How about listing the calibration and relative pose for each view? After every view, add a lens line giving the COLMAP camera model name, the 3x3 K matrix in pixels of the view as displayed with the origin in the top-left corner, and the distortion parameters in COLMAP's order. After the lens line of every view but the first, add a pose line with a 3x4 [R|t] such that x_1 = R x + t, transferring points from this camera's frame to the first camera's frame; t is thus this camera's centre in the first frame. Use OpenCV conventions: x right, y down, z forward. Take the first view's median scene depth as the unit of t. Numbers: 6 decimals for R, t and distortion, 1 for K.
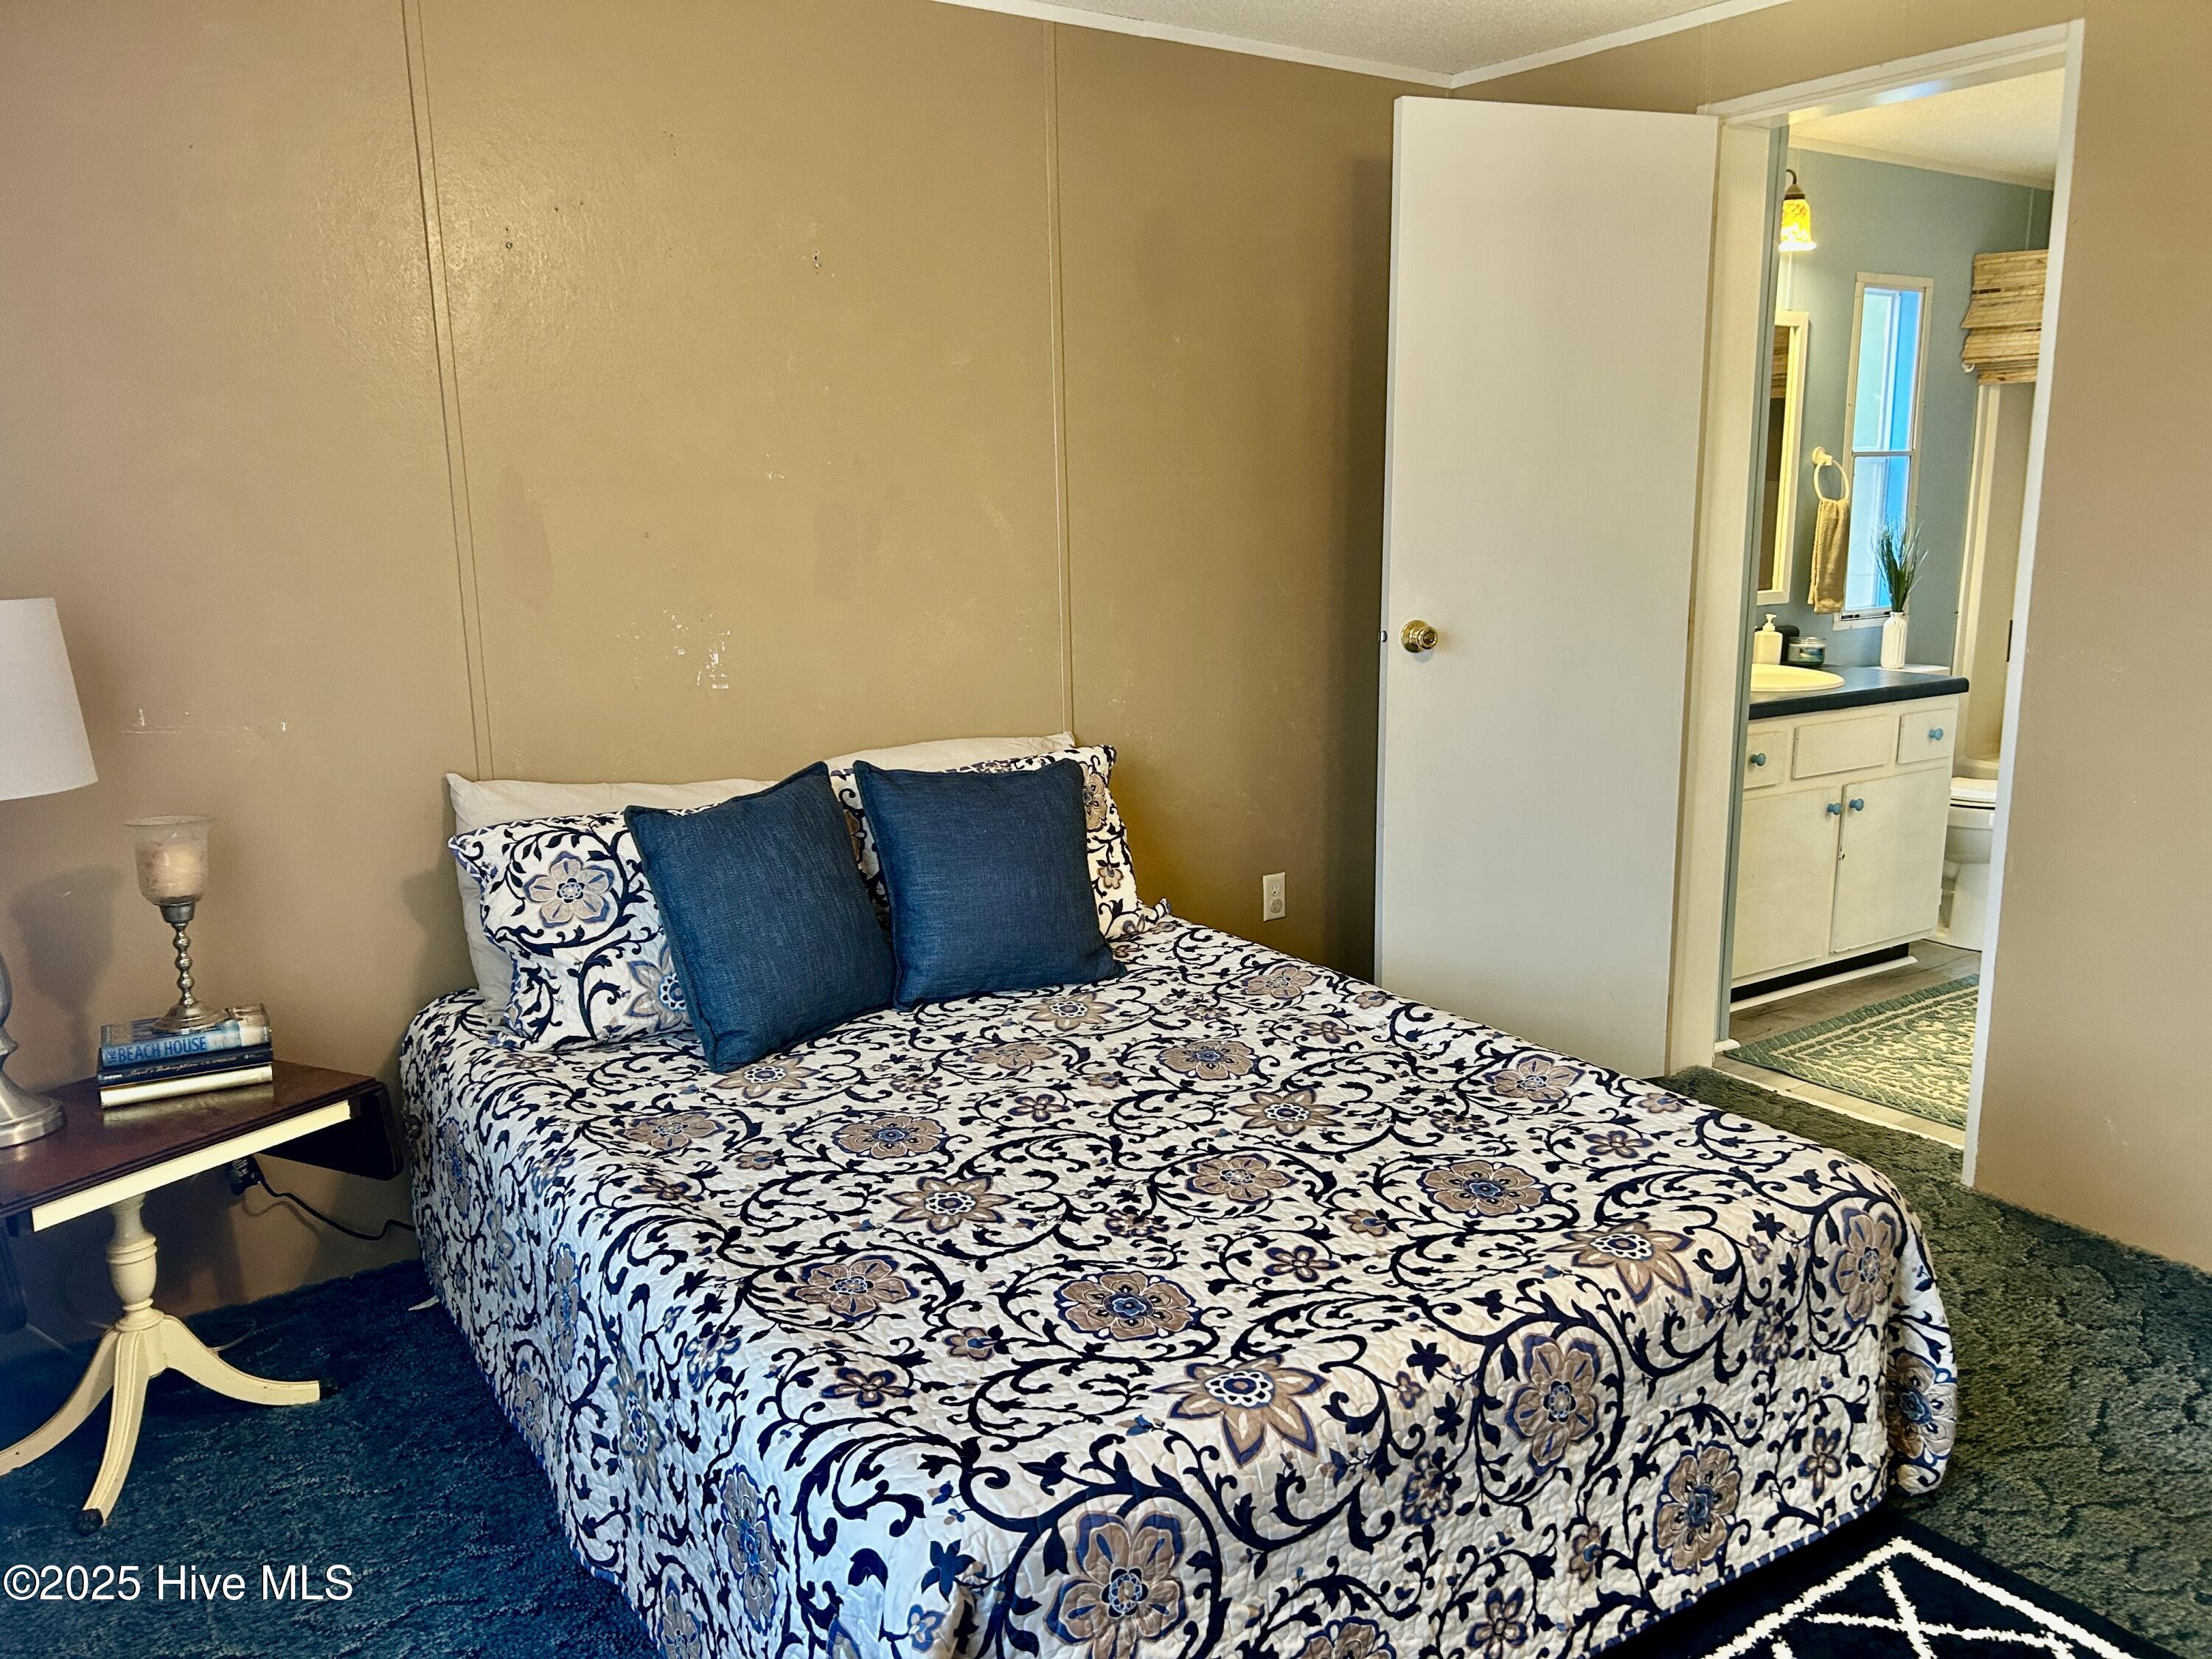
lens RADIAL K [[1671.6, 0, 1119.7], [0, 1671.6, 815.2], [0, 0, 1]] dist [0.037131, -0.045590]
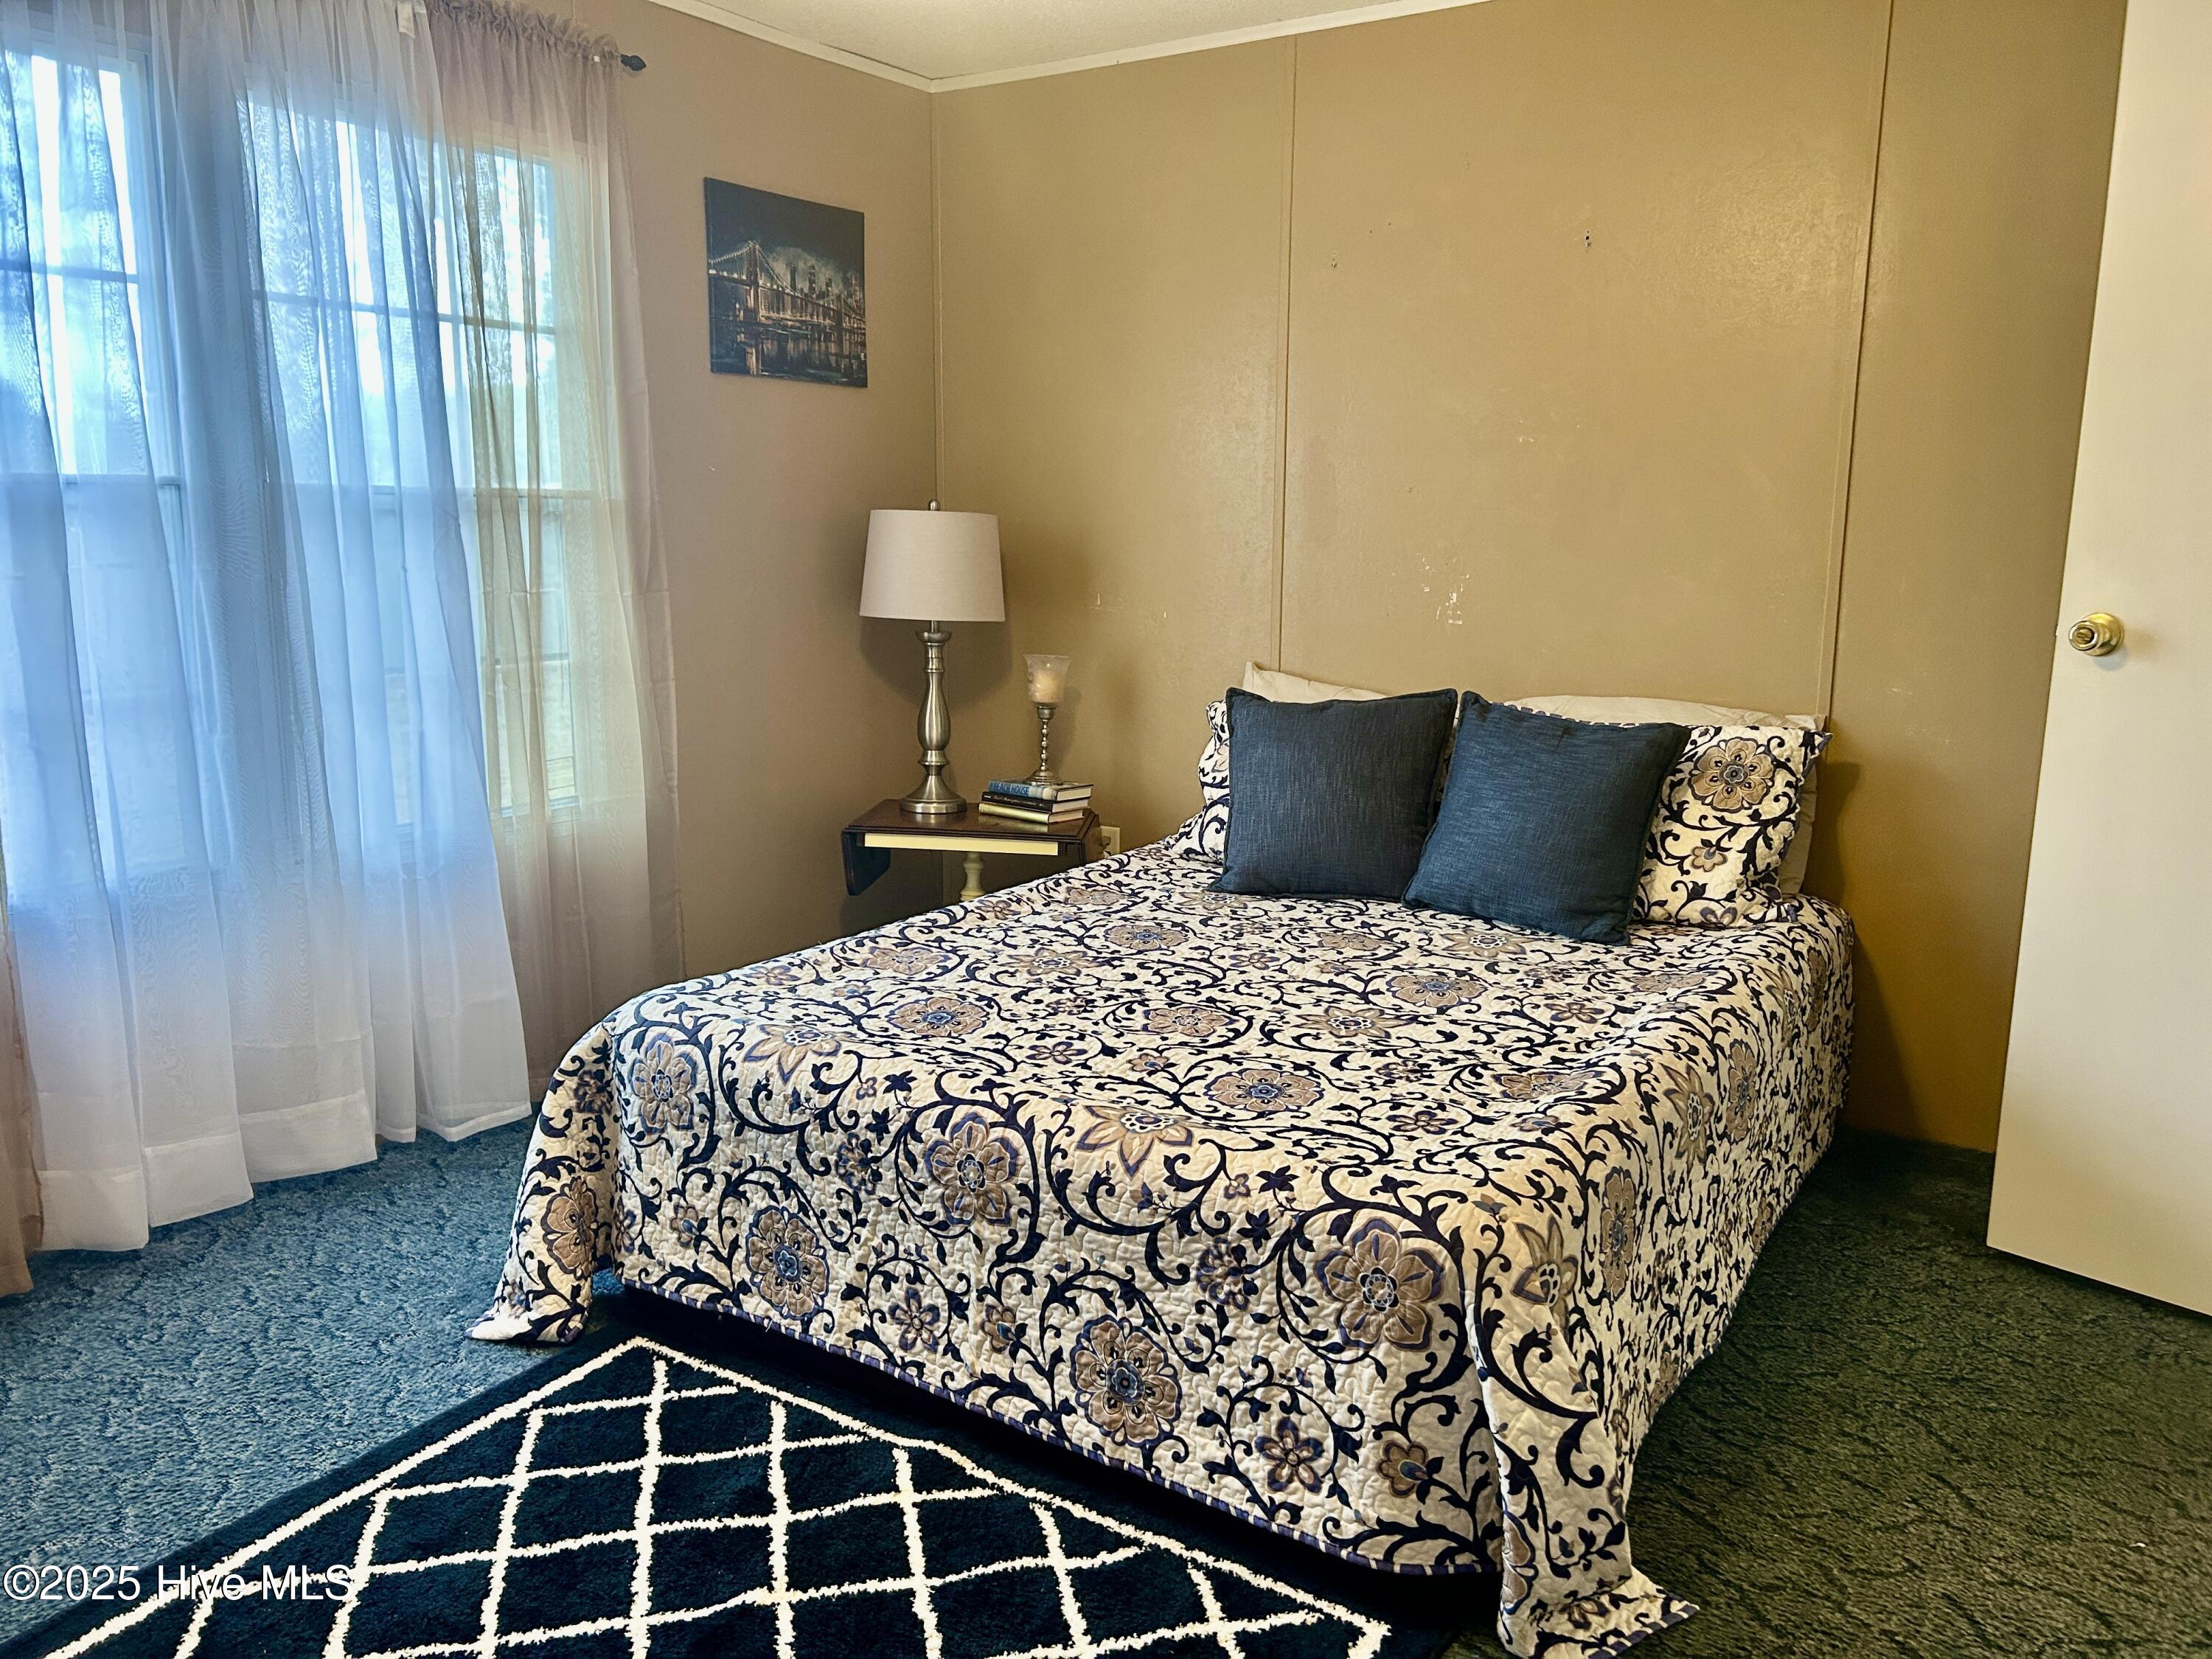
lens RADIAL K [[1671.6, 0, 1116.9], [0, 1671.6, 840.1], [0, 0, 1]] dist [0.037131, -0.045590]
pose [[0.399934, 0.195443, -0.895463, 1.210126], [-0.195018, 0.972774, 0.125217, -0.047383], [0.895556, 0.124553, 0.427160, 0.505202]]
